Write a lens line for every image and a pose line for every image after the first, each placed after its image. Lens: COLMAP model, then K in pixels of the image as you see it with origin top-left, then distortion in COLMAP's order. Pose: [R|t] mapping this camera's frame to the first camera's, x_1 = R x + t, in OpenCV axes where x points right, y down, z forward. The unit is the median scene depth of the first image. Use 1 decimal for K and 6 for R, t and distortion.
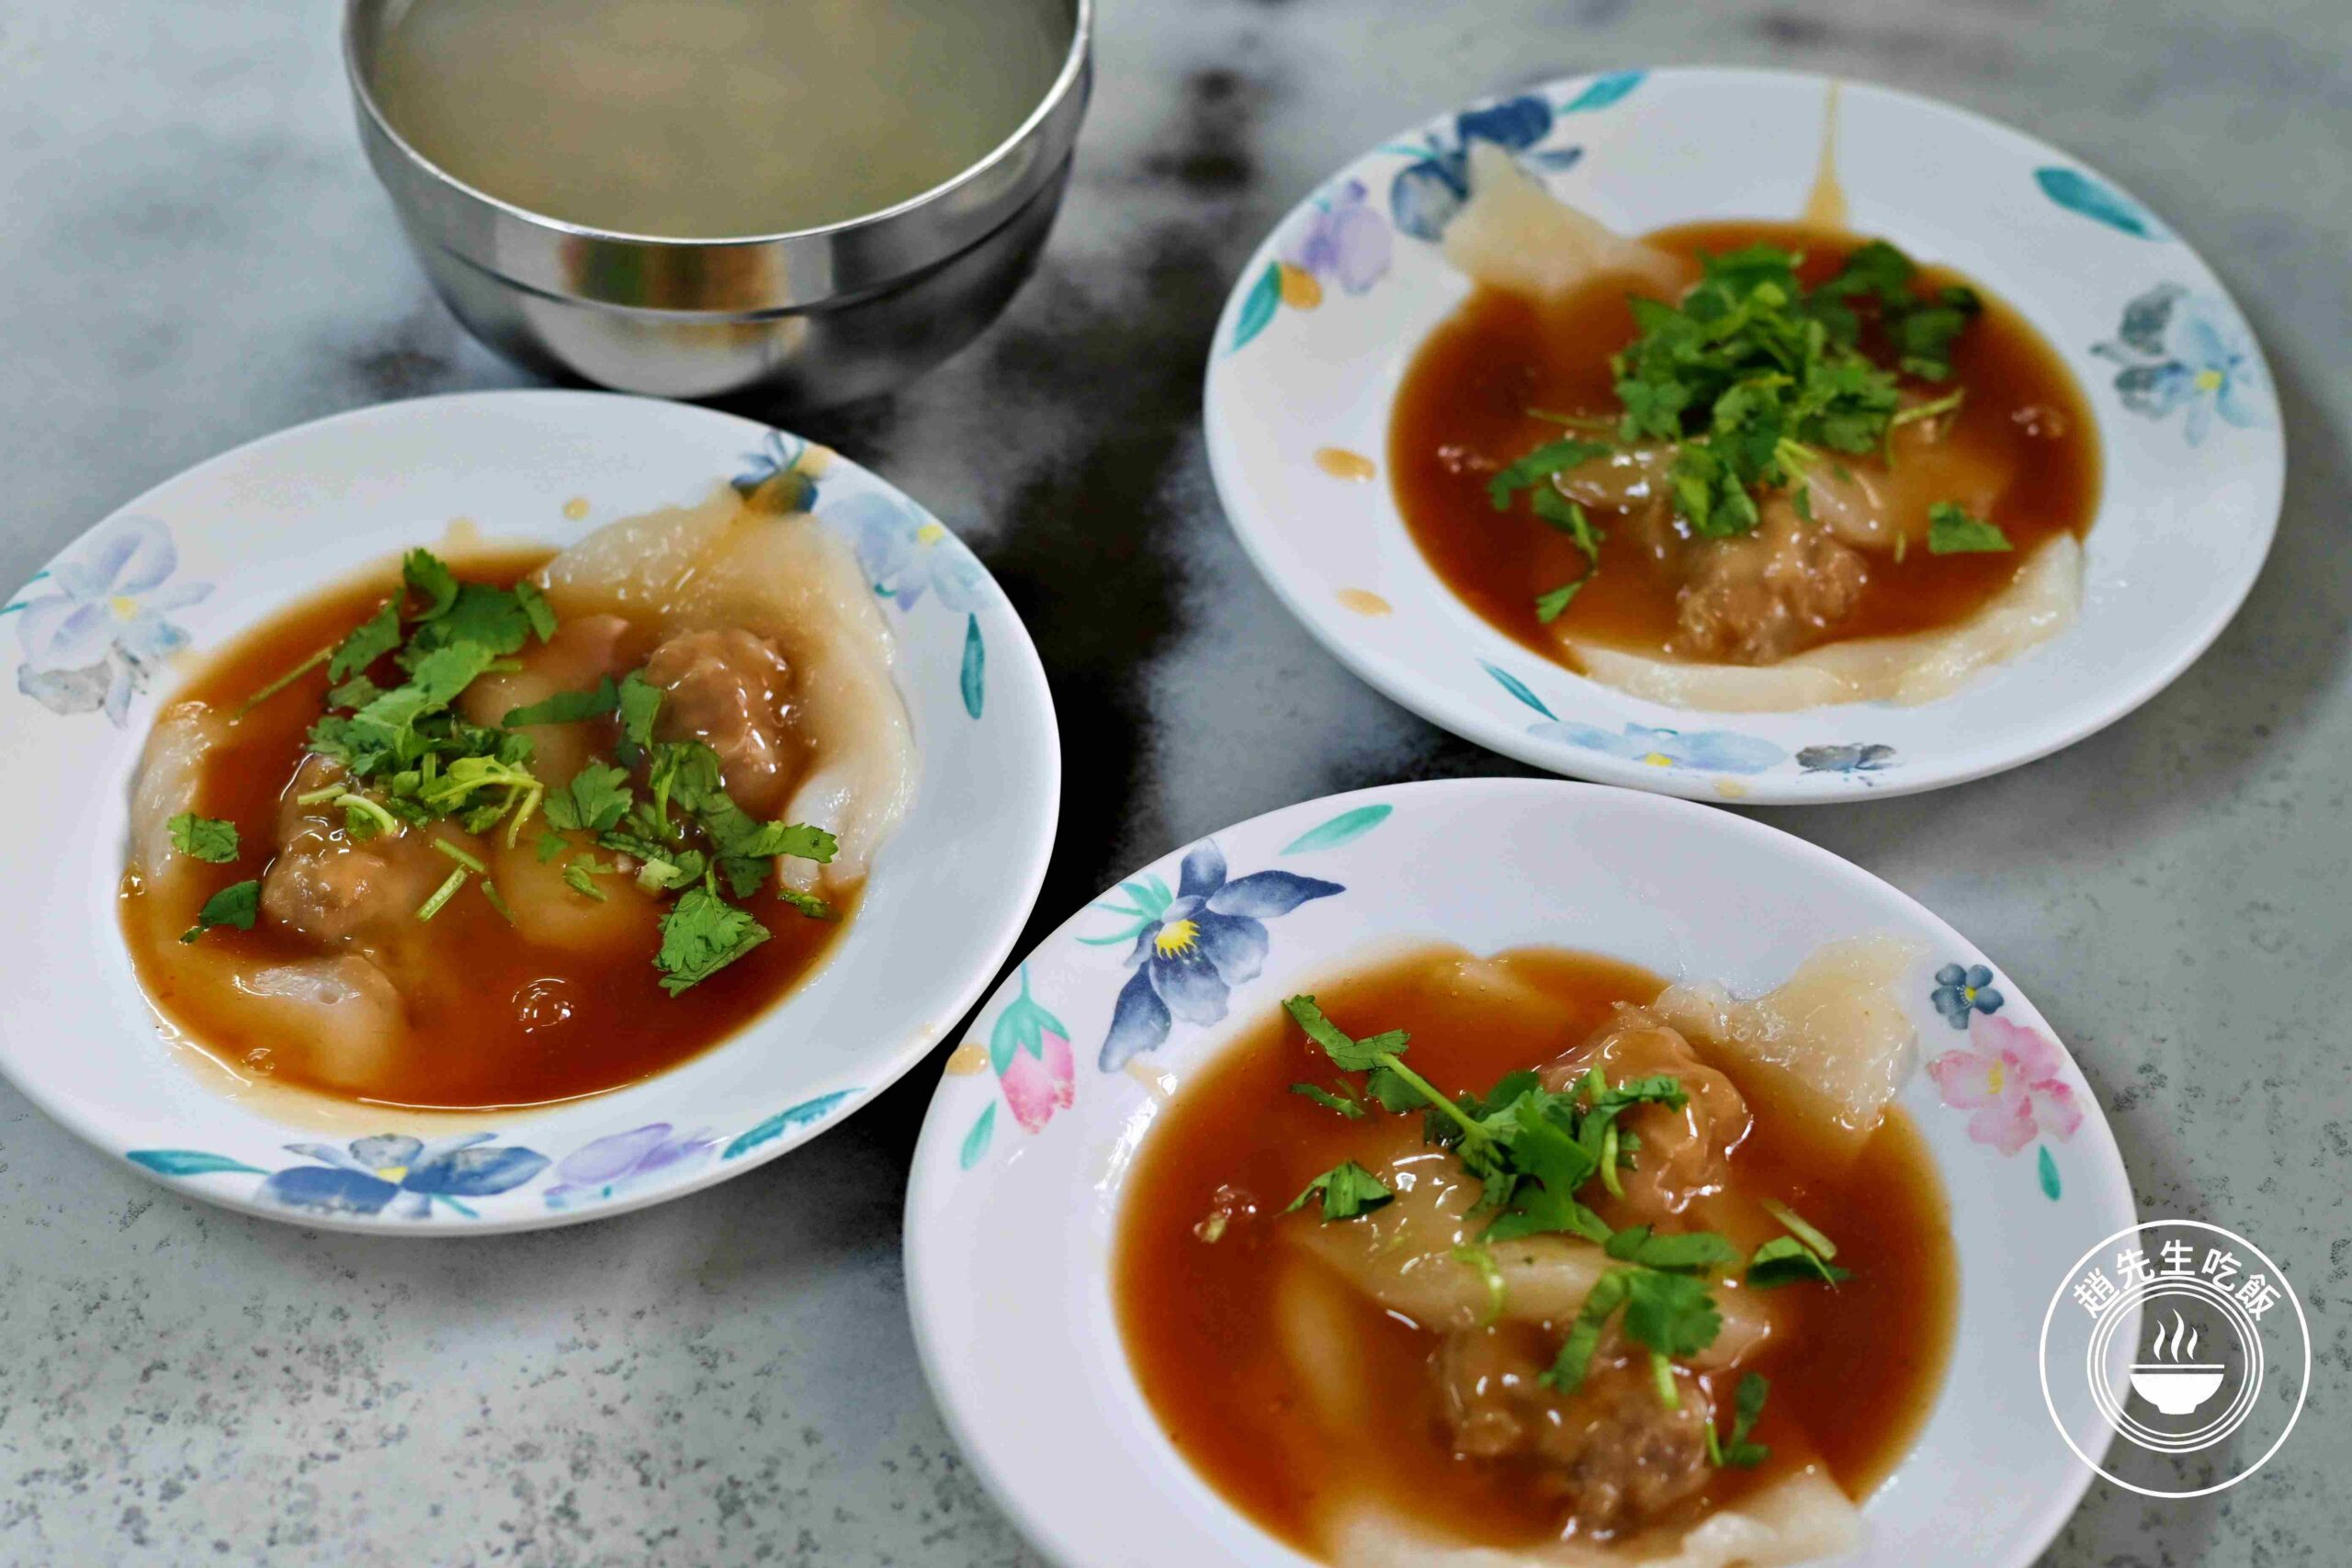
lens RADIAL K [[5028.4, 0, 1176.0], [0, 5028.4, 784.0], [0, 0, 1]] dist [-0.041539, 0.595396]
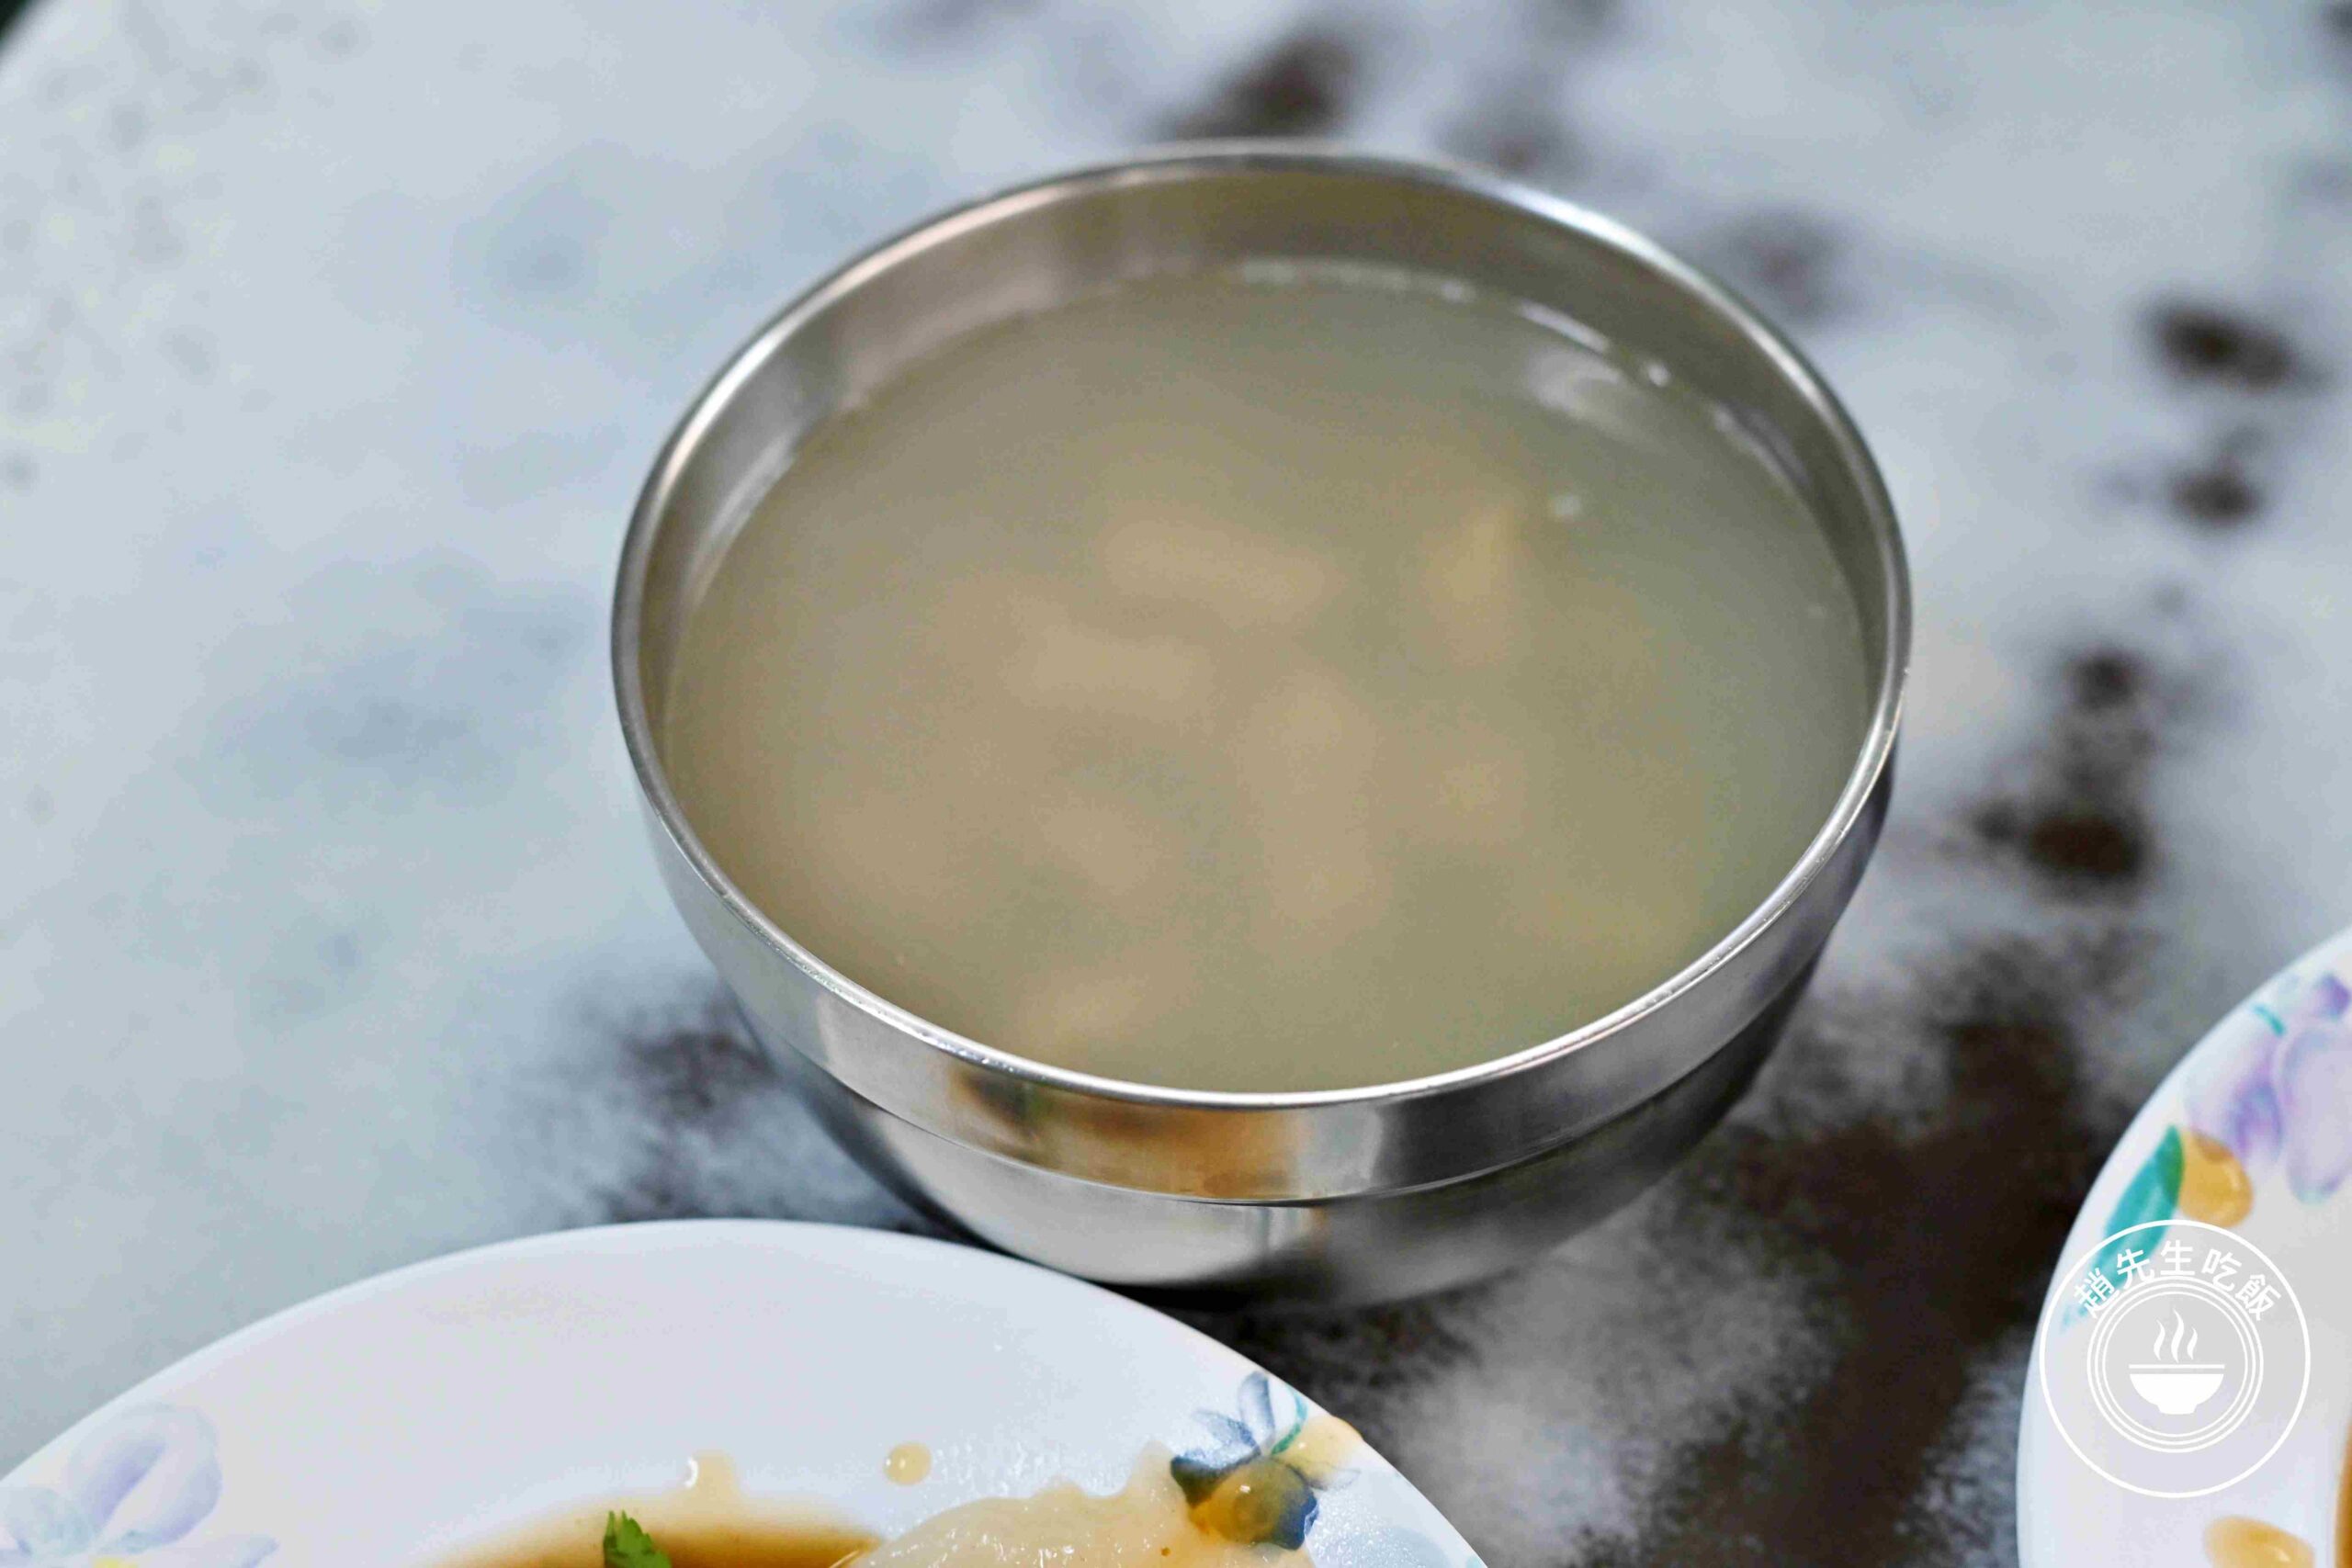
lens RADIAL K [[5028.4, 0, 1176.0], [0, 5028.4, 784.0], [0, 0, 1]] dist [-0.041539, 0.595396]
pose [[0.982109, 0.118203, -0.146596, -0.013721], [-0.109598, 0.991817, 0.065476, -0.179985], [0.153136, -0.048238, 0.987027, 0.451492]]
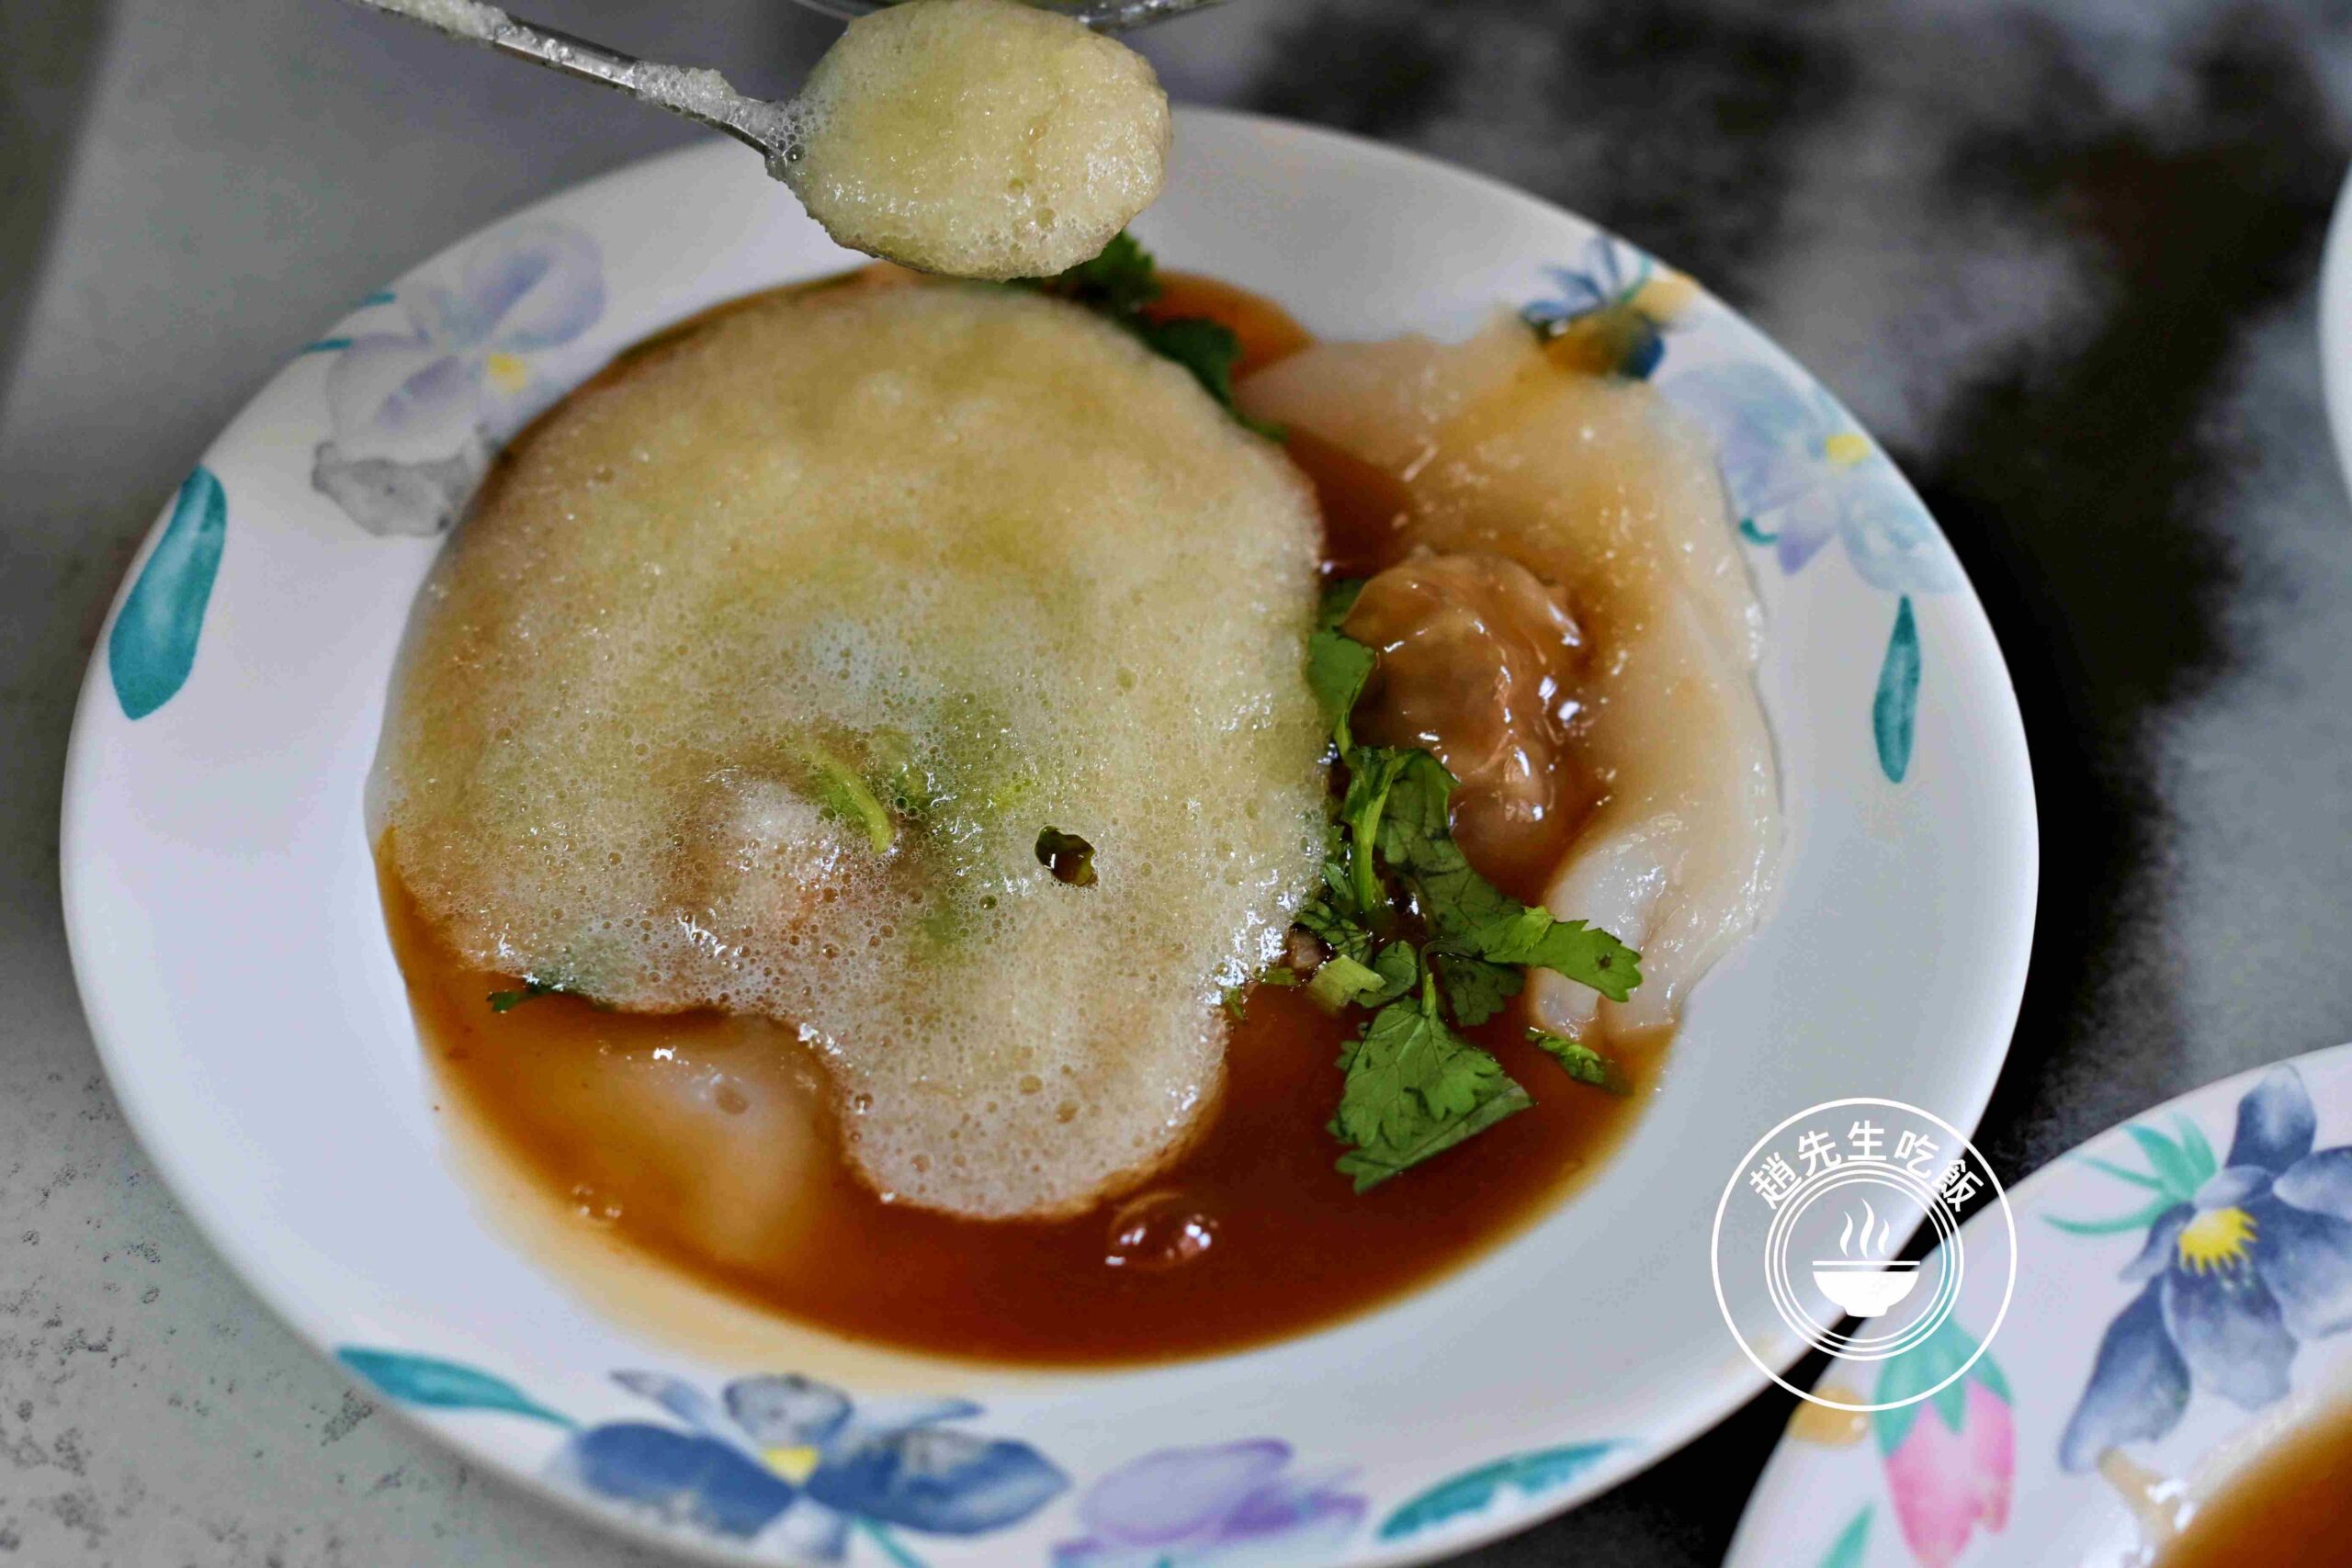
lens RADIAL K [[5028.4, 0, 1176.0], [0, 5028.4, 784.0], [0, 0, 1]] dist [-0.041539, 0.595396]
pose [[0.983364, 0.156090, -0.092904, -0.066623], [-0.151971, 0.987124, 0.049919, -0.028689], [0.099500, -0.034970, 0.994423, 0.408119]]
